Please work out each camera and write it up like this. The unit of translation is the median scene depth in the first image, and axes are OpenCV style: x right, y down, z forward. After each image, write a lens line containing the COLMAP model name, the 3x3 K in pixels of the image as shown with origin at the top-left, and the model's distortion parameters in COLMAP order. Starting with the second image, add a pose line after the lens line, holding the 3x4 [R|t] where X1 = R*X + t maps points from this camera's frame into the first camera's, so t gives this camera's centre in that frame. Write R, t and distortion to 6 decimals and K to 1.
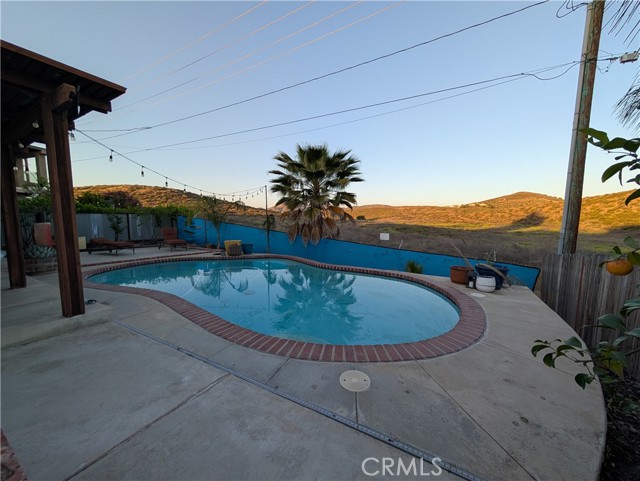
lens RADIAL K [[243.8, 0, 320.3], [0, 243.8, 243.5], [0, 0, 1]] dist [0.000097, -0.000255]
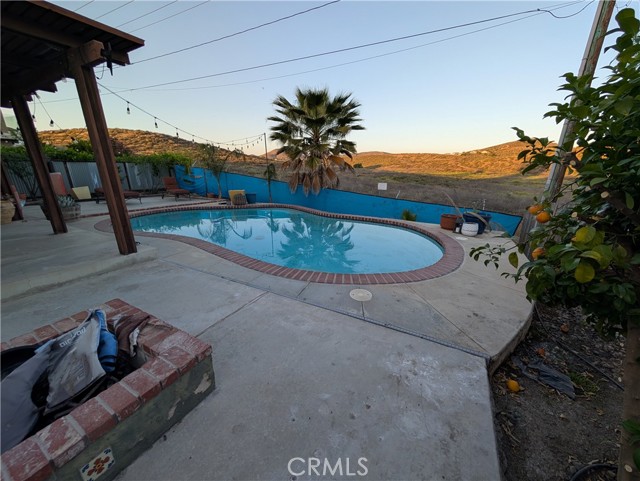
lens RADIAL K [[243.8, 0, 318.3], [0, 243.8, 240.8], [0, 0, 1]] dist [0.000097, -0.000255]
pose [[0.999938, -0.001552, 0.010997, -0.052540], [-0.000591, 0.981349, 0.192233, -0.002336], [-0.011090, -0.192228, 0.981288, -0.136729]]
